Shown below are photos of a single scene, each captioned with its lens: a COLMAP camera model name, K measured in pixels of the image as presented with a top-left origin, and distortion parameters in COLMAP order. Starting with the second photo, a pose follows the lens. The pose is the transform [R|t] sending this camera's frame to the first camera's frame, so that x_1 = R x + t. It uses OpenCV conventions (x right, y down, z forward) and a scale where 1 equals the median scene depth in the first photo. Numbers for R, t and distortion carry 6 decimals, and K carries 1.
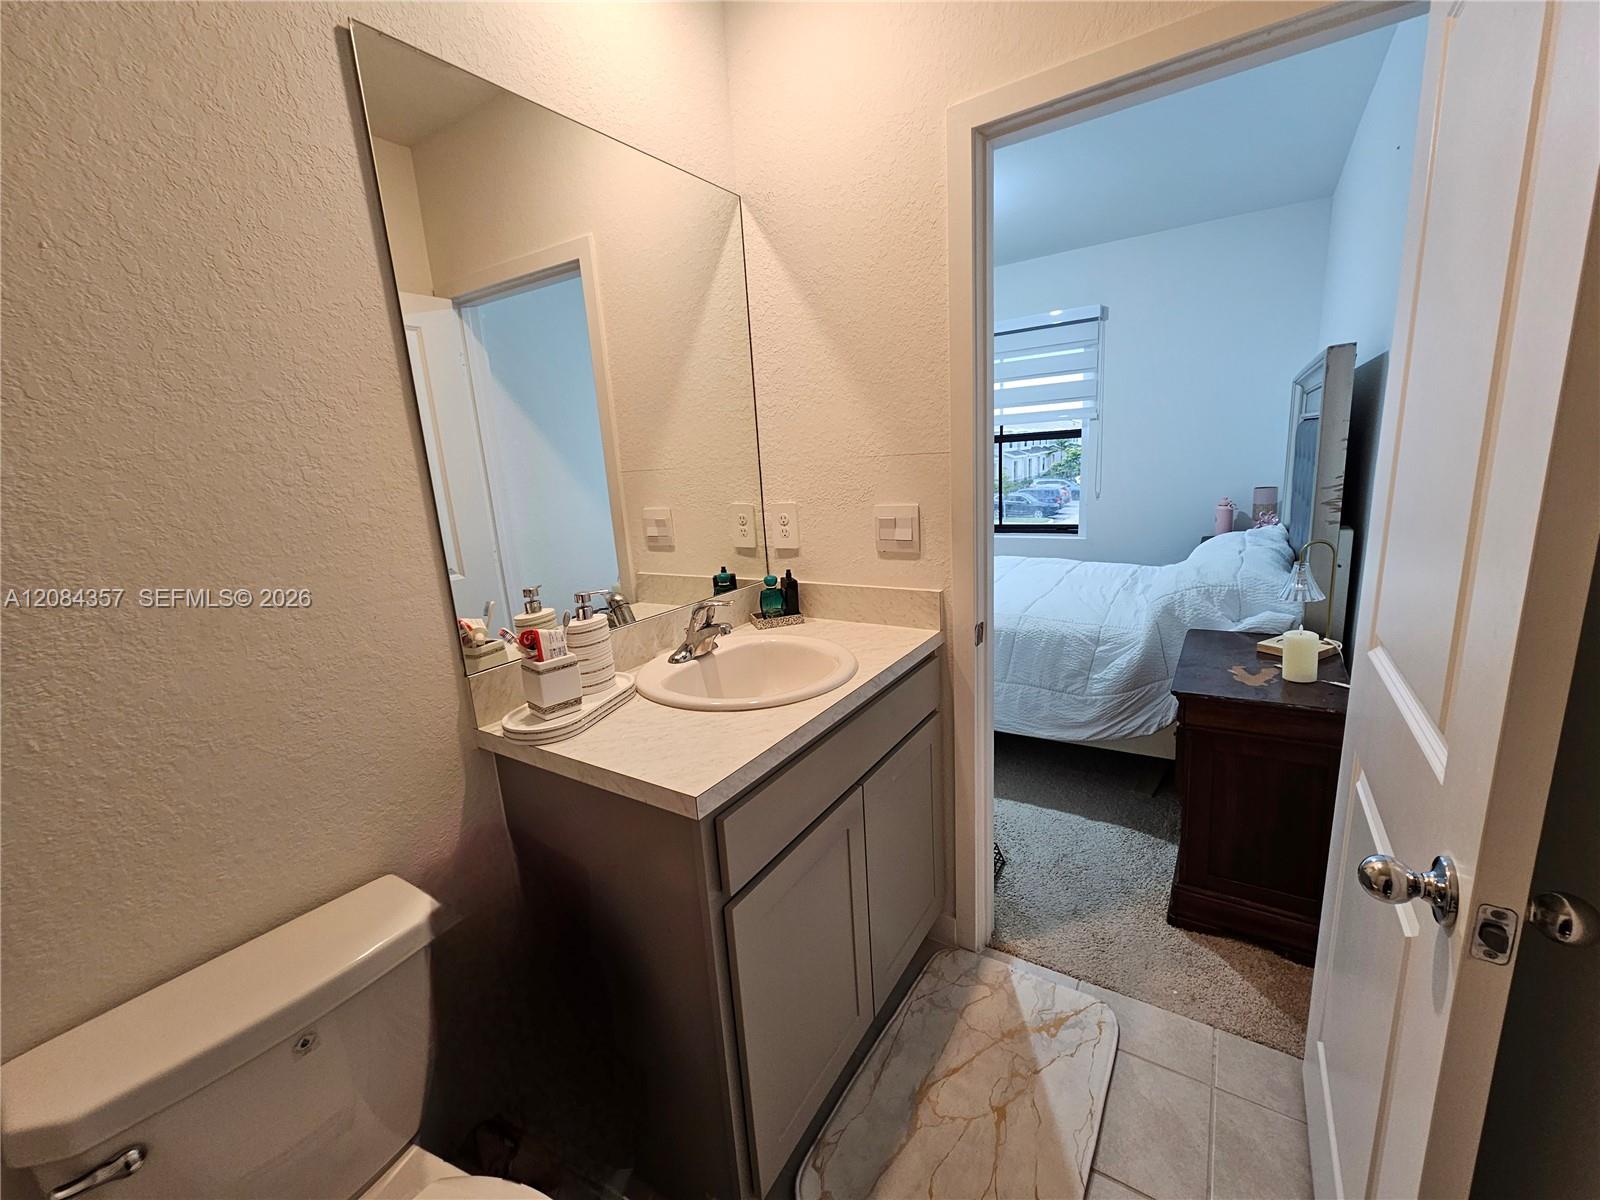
lens RADIAL K [[653.3, 0, 802.7], [0, 653.3, 602.5], [0, 0, 1]] dist [-0.000912, 0.000005]
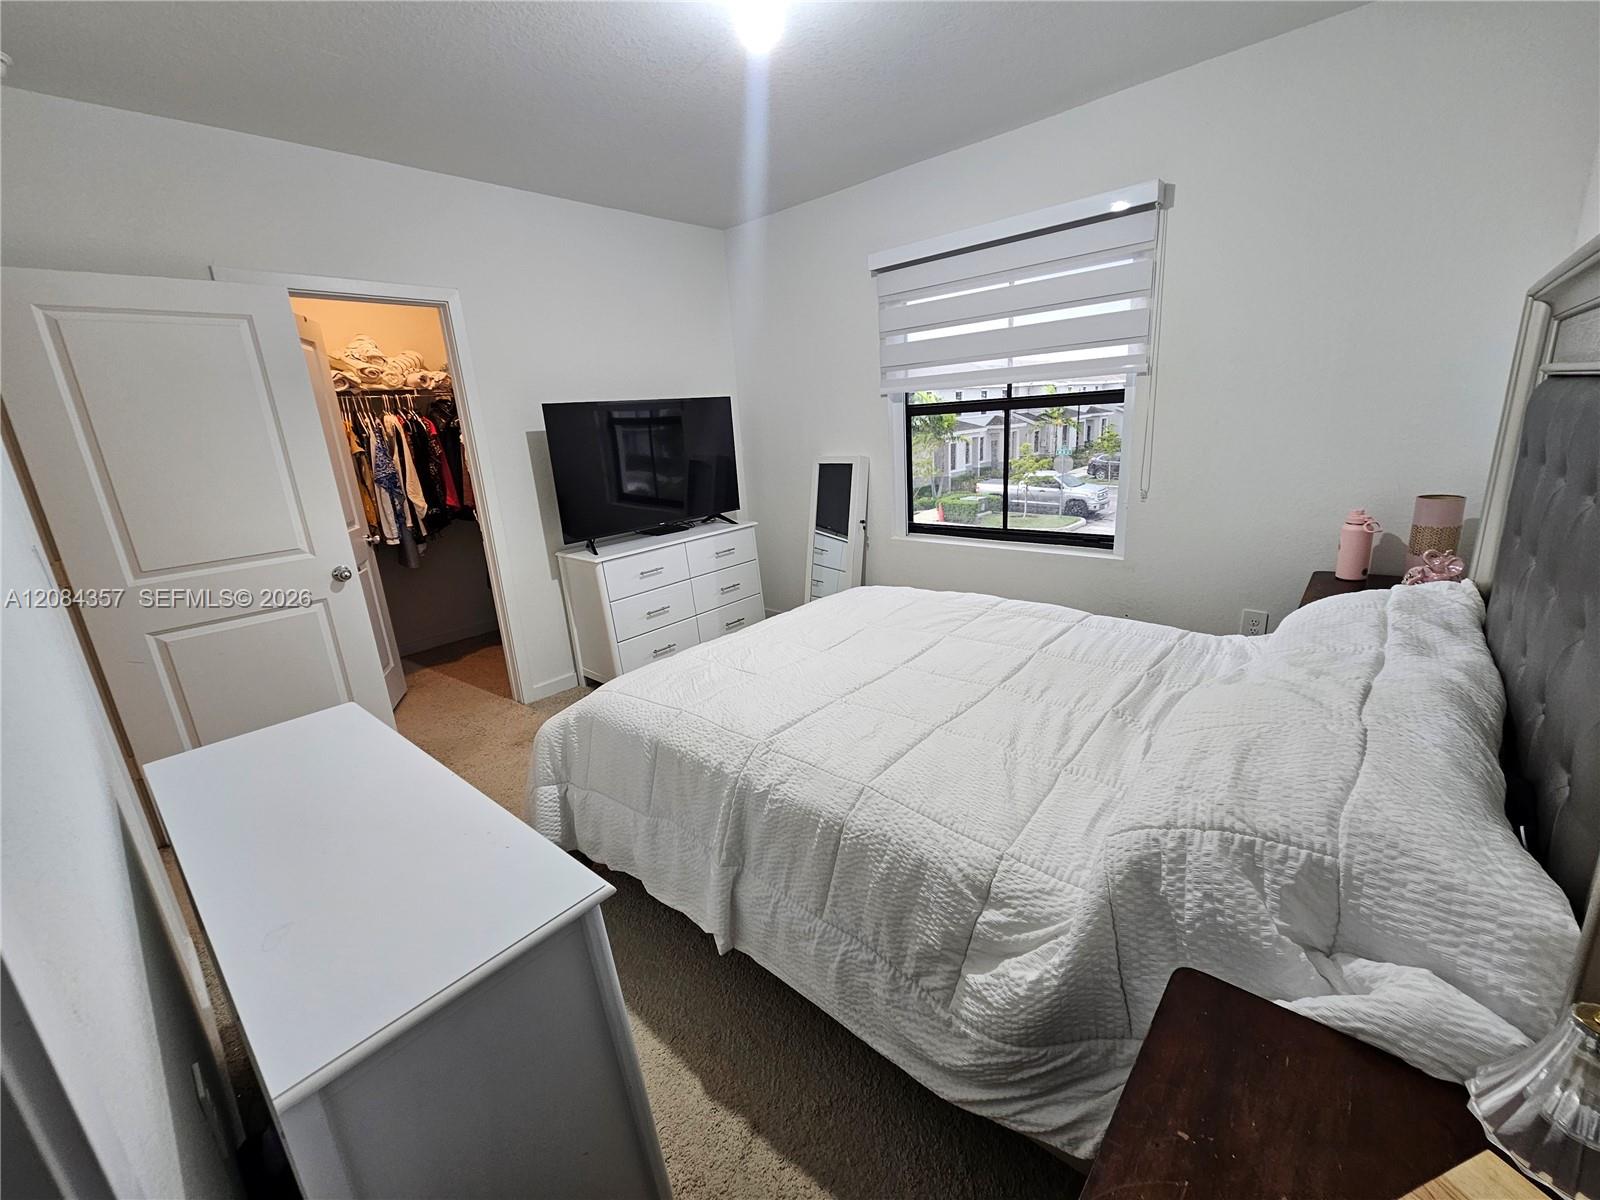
lens RADIAL K [[653.3, 0, 804.7], [0, 653.3, 596.6], [0, 0, 1]] dist [-0.000912, 0.000005]
pose [[0.989448, 0.040776, -0.139032, 0.293719], [-0.032518, 0.997598, 0.061163, -0.125880], [0.141192, -0.055996, 0.988397, 0.427284]]
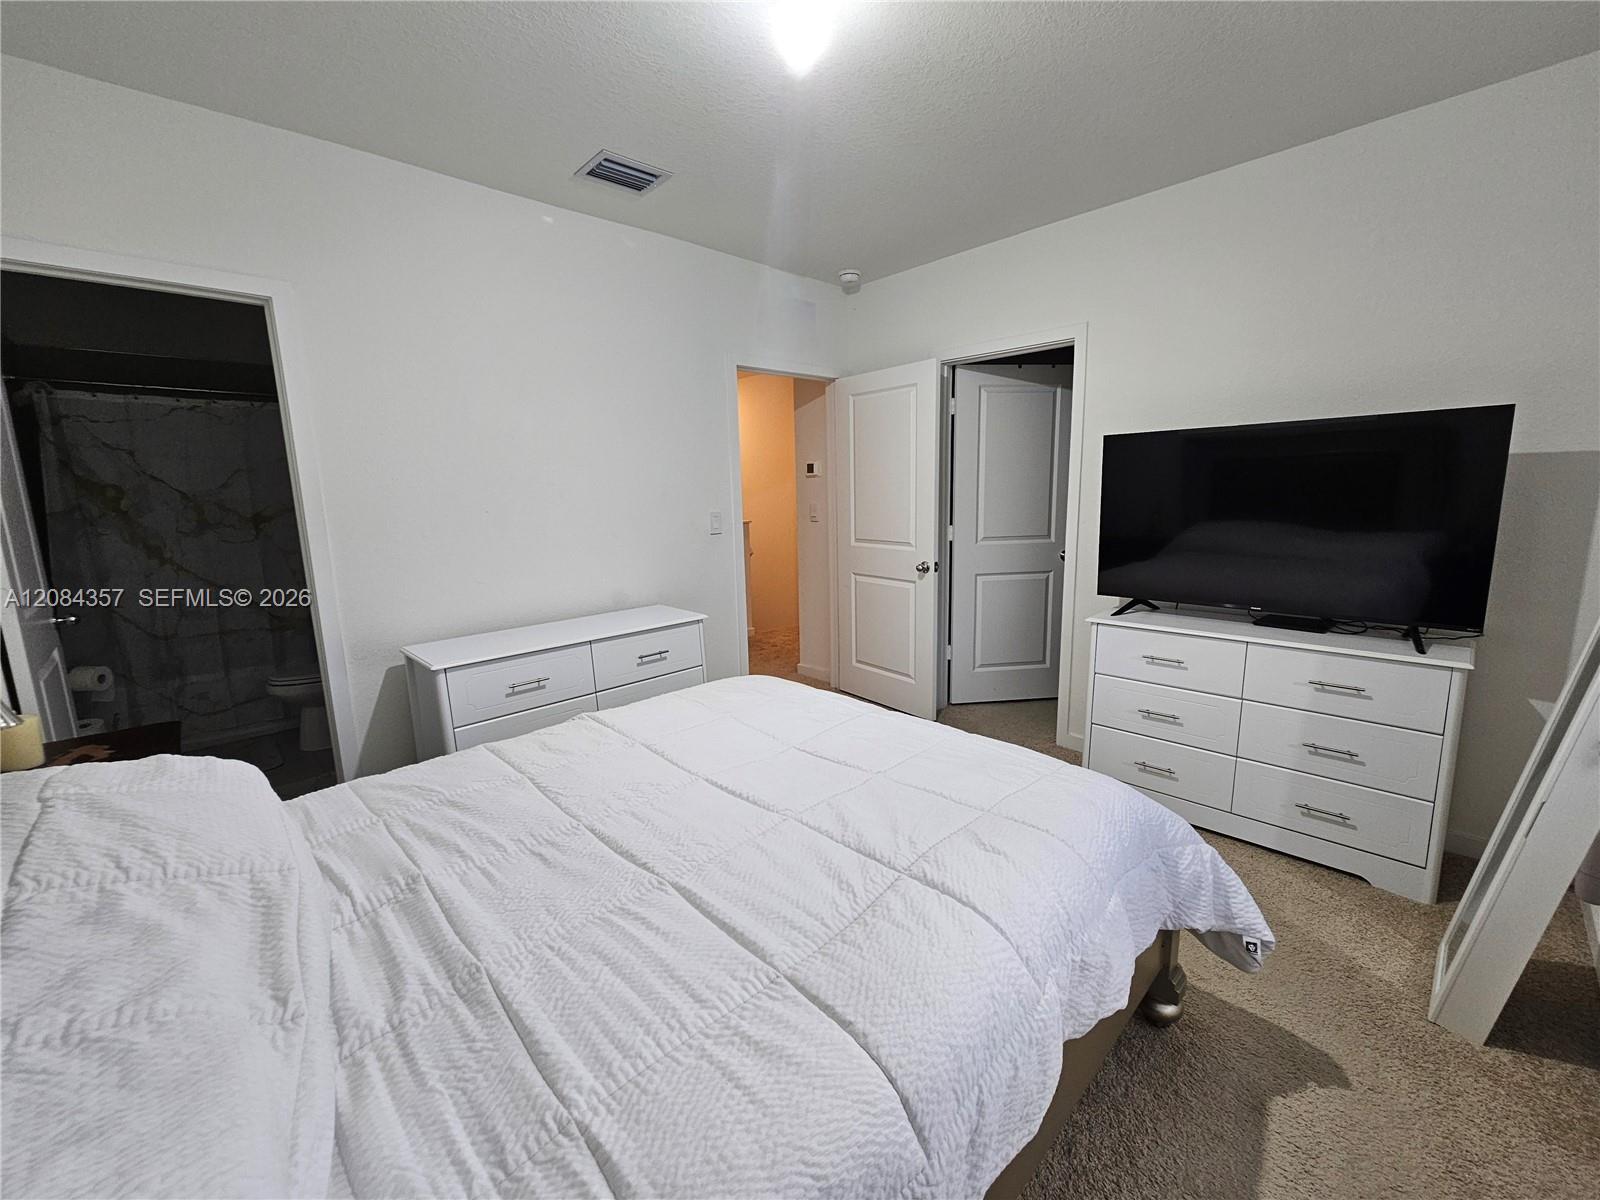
lens RADIAL K [[653.3, 0, 809.3], [0, 653.3, 595.2], [0, 0, 1]] dist [-0.000912, 0.000005]
pose [[-0.225198, 0.227365, -0.947413, 0.853164], [-0.174674, 0.947215, 0.268837, -0.362119], [0.958527, 0.226030, -0.173596, 1.408645]]
